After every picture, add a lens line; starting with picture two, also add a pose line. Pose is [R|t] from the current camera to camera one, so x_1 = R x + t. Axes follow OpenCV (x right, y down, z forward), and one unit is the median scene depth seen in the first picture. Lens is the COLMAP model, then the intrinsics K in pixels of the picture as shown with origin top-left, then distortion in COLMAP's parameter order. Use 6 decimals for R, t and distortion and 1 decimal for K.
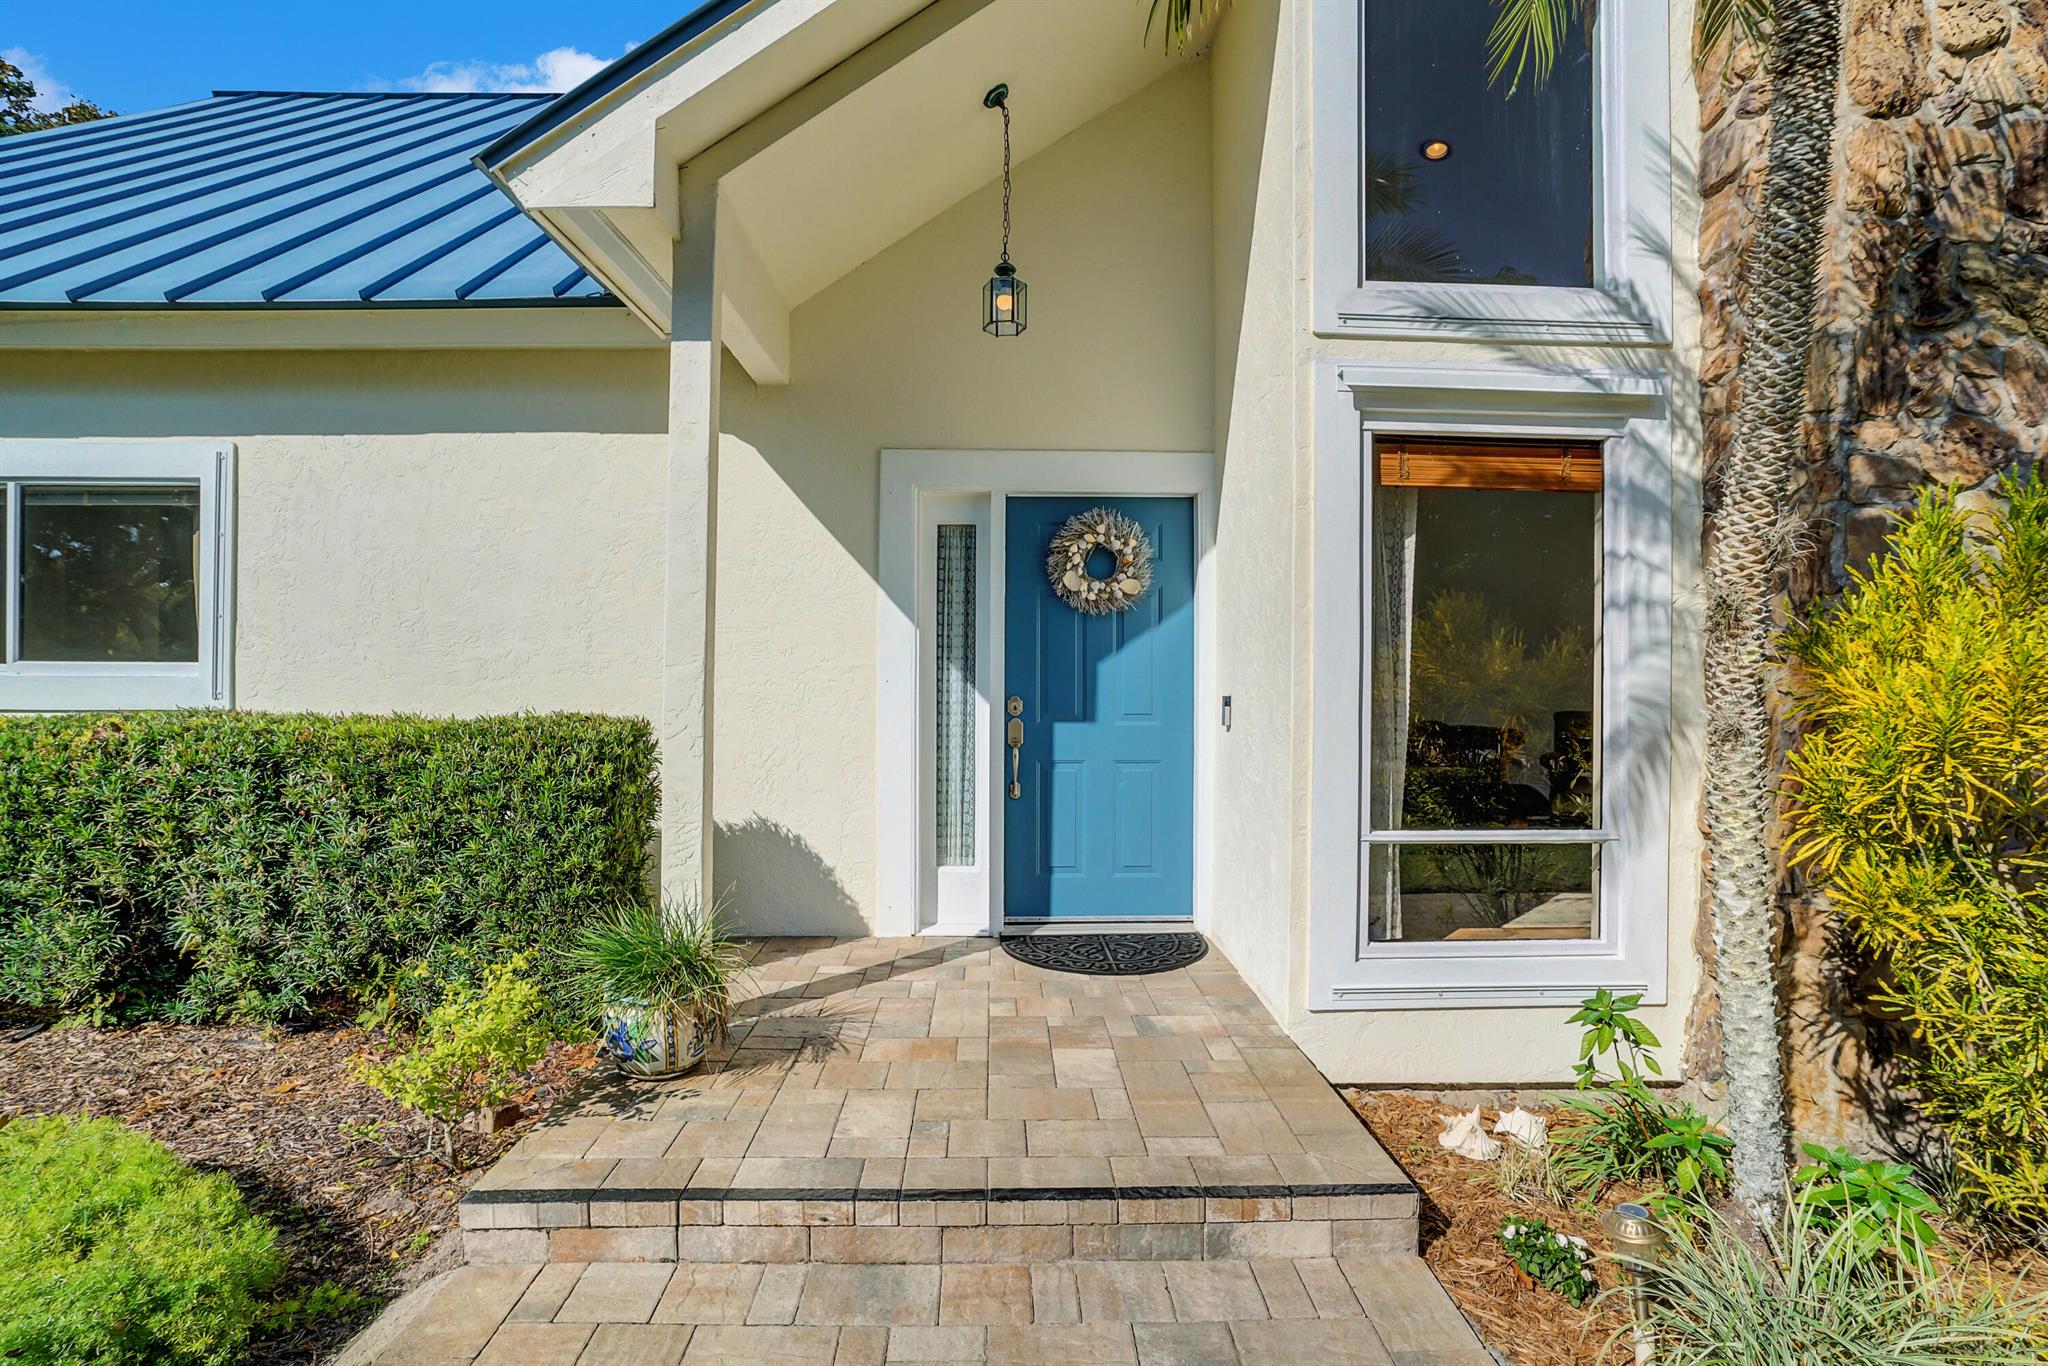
lens RADIAL K [[975.2, 0, 1024.0], [0, 975.2, 683.0], [0, 0, 1]] dist [-0.052181, 0.025900]
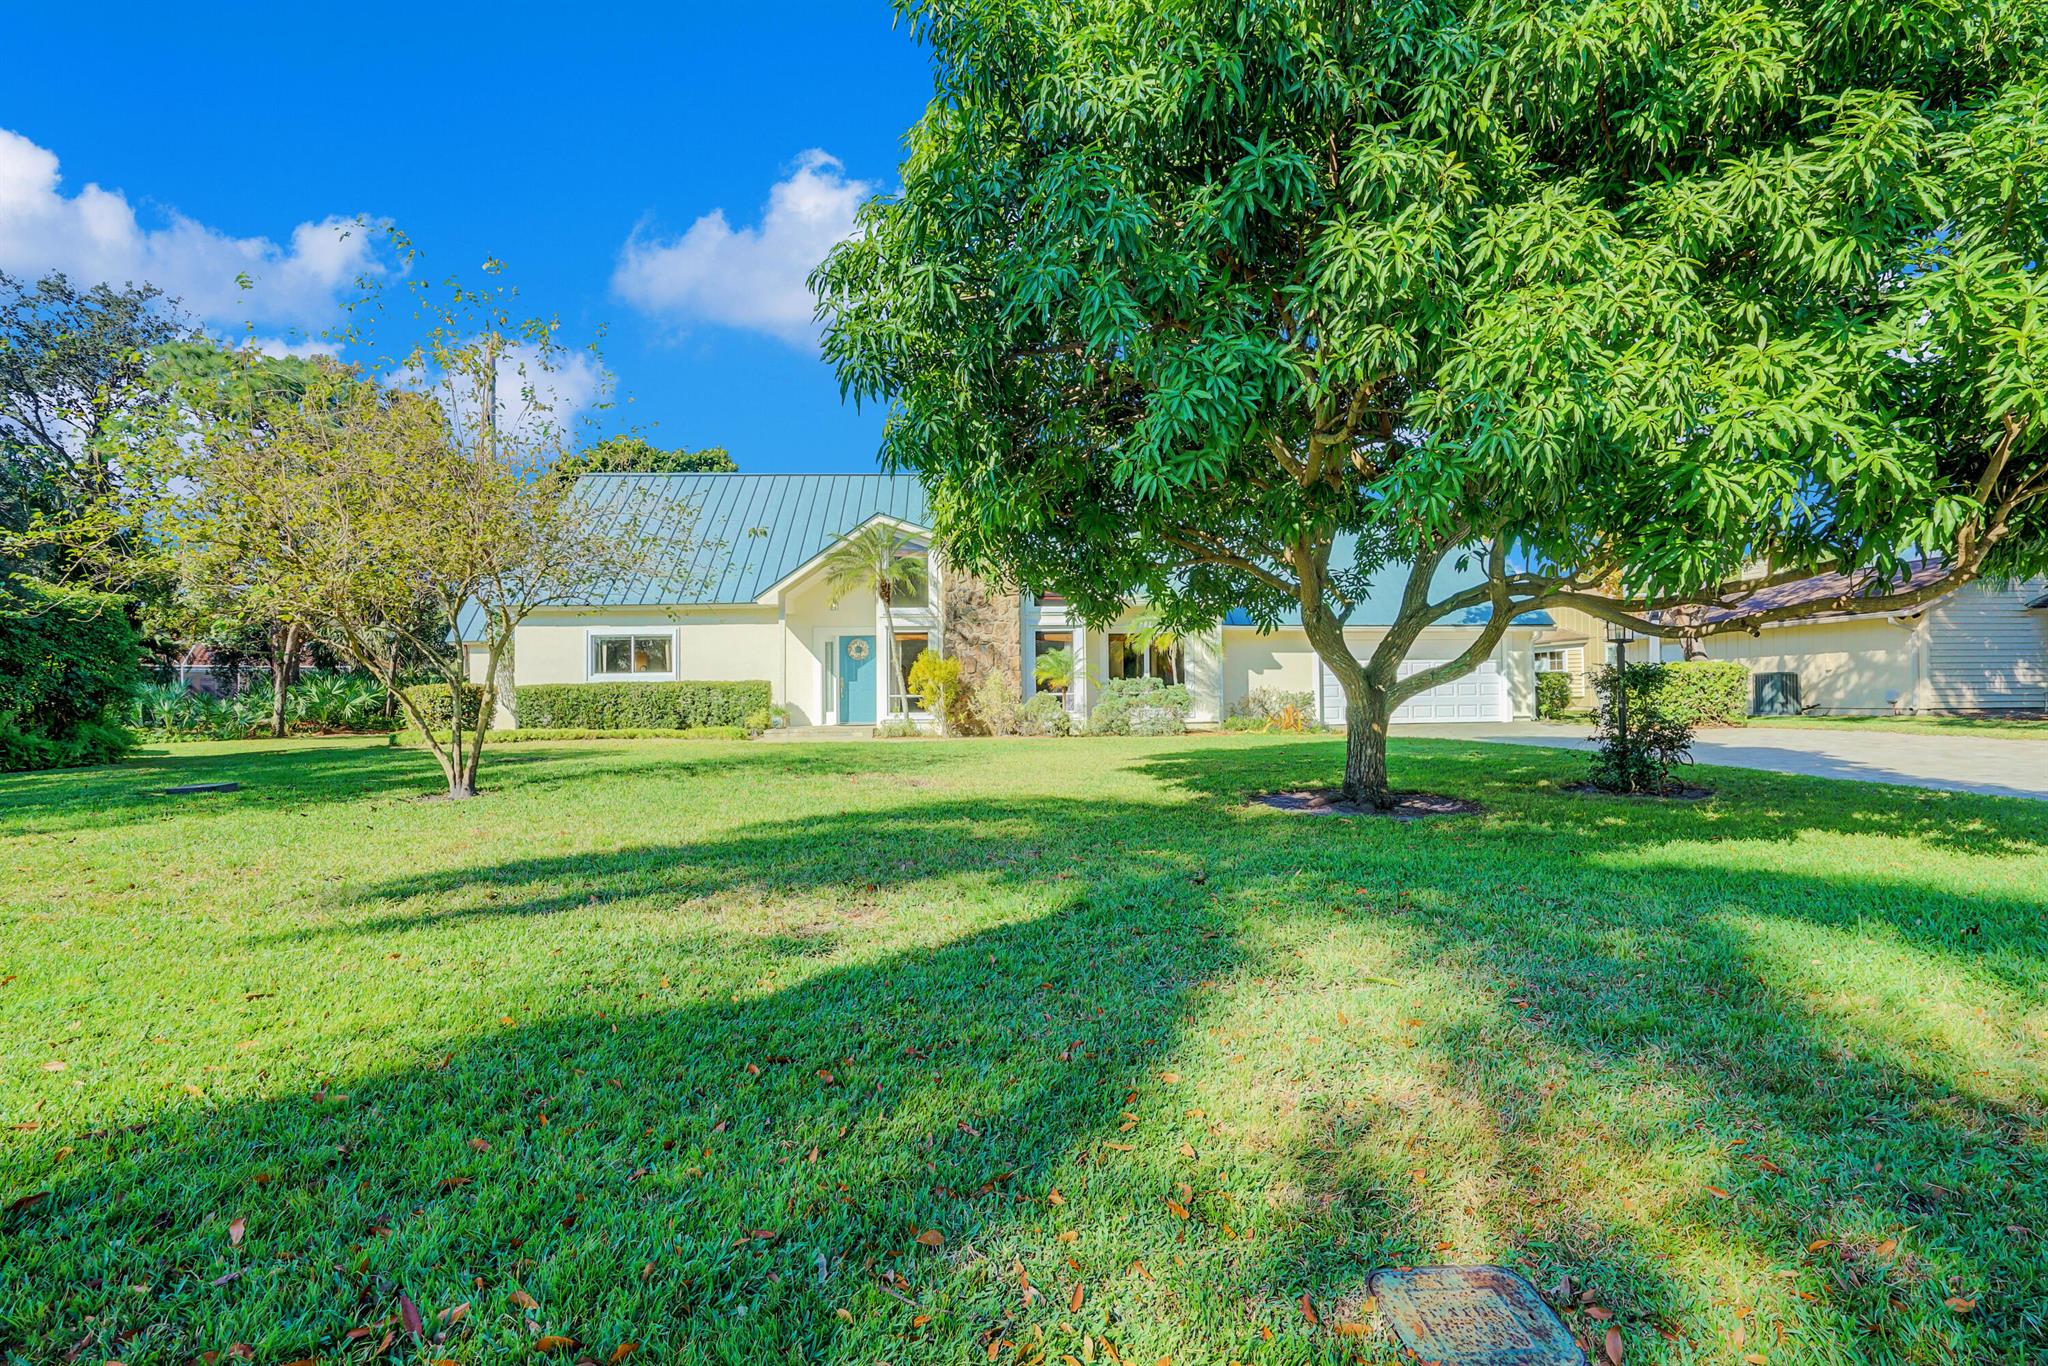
lens RADIAL K [[956.5, 0, 1024.0], [0, 956.5, 683.0], [0, 0, 1]] dist [-0.058958, 0.036005]
pose [[0.998095, -0.014936, 0.059863, 0.839073], [0.016150, 0.999672, -0.019860, 0.206760], [-0.059546, 0.020789, 0.998009, -5.190717]]
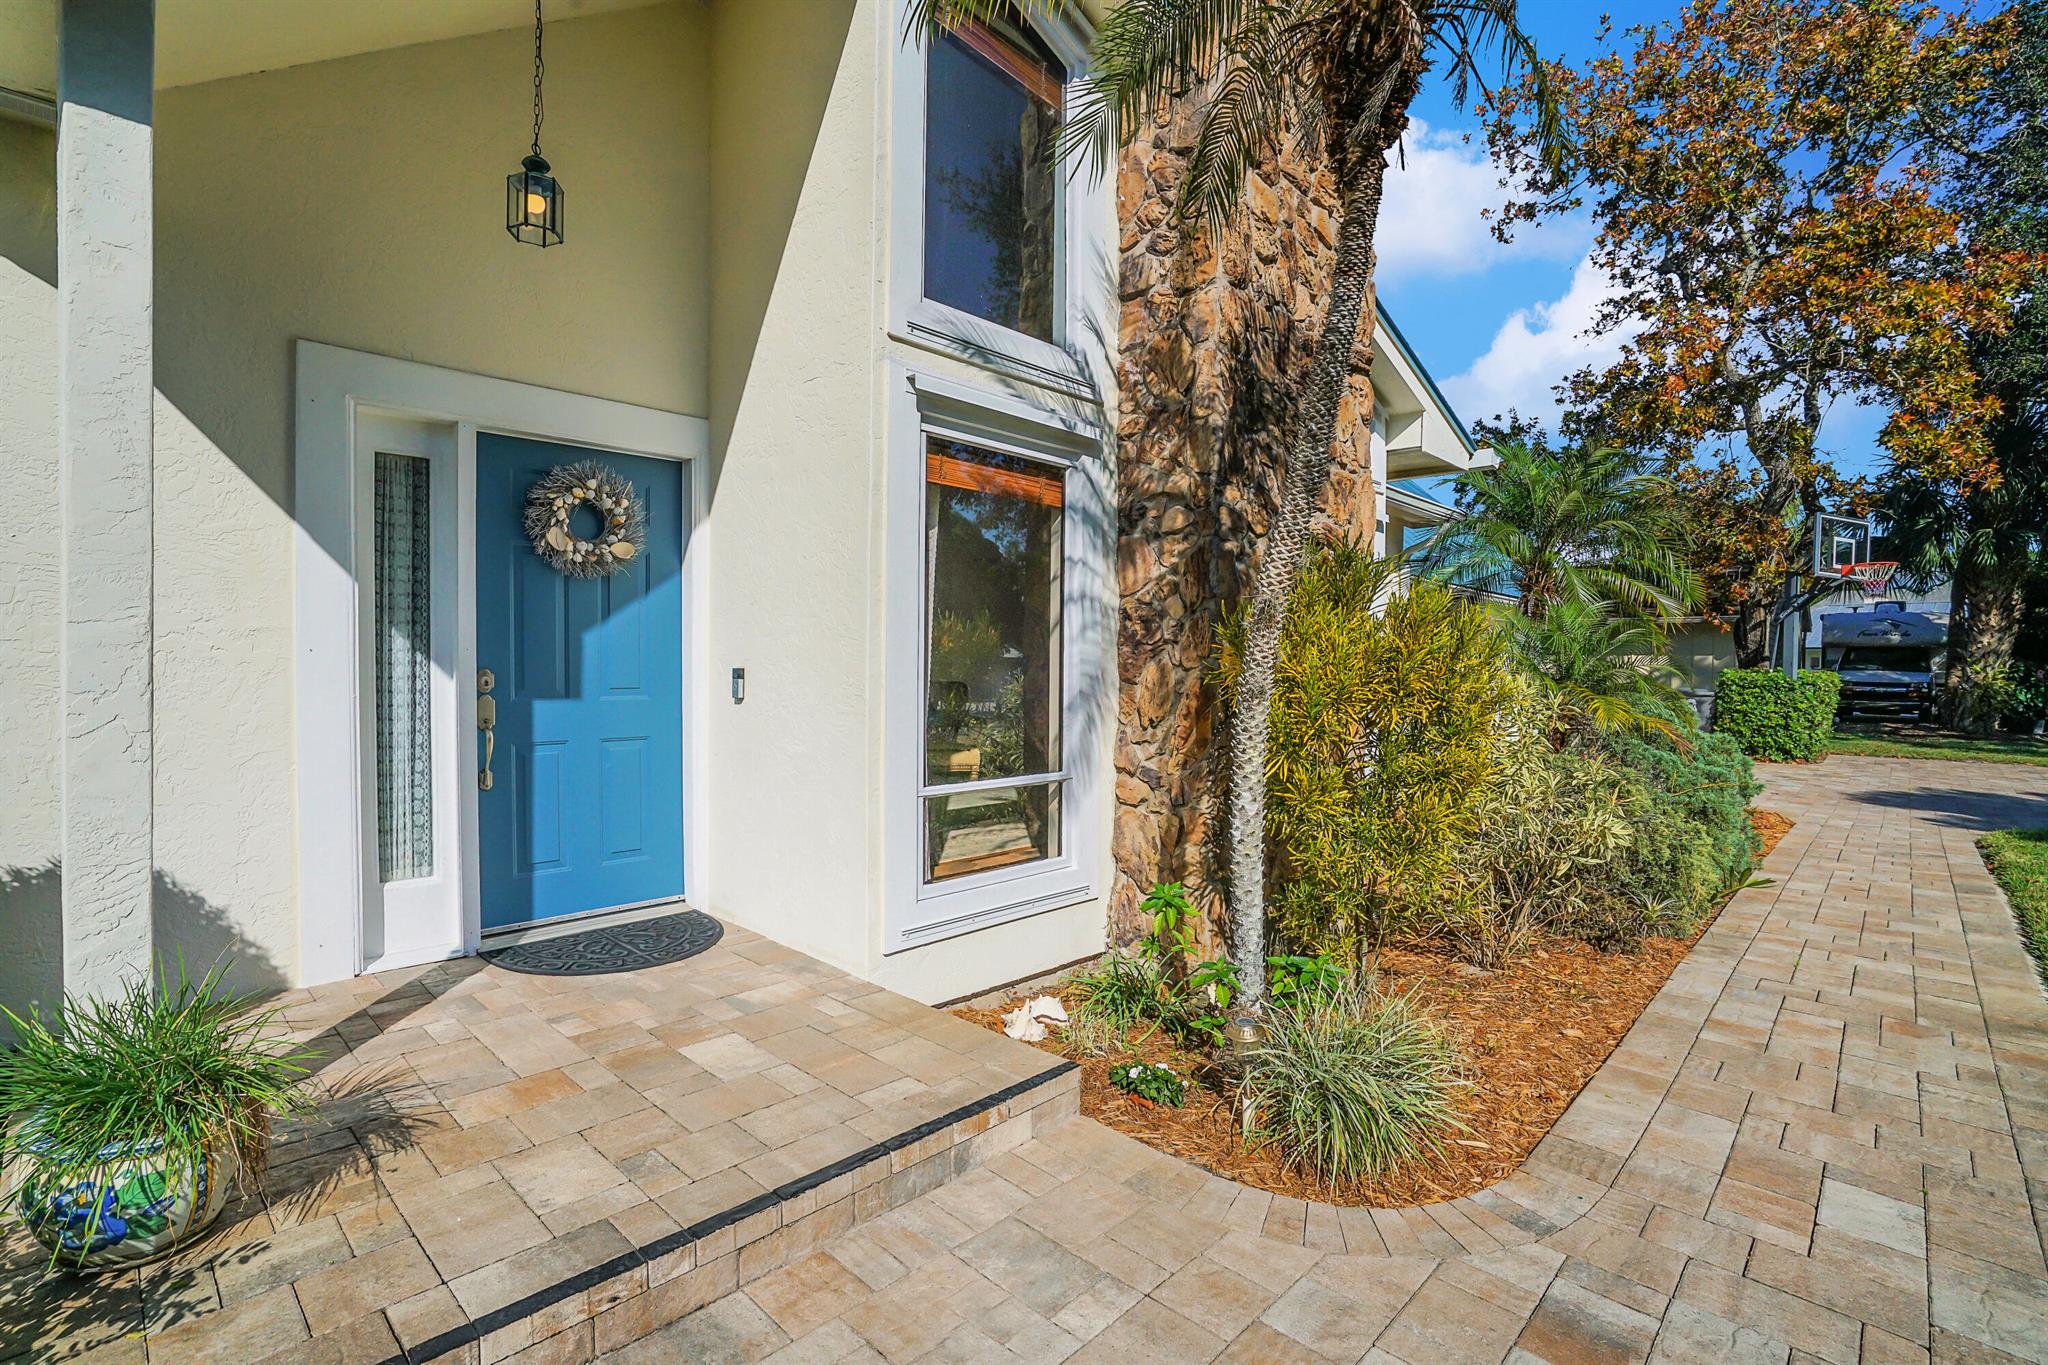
lens RADIAL K [[956.5, 0, 1024.0], [0, 956.5, 682.5], [0, 0, 1]] dist [-0.058958, 0.036005]
pose [[0.711865, -0.011768, 0.702217, -0.339576], [-0.007455, 0.999677, 0.024310, 0.002255], [-0.702276, -0.022540, 0.711547, 0.123113]]
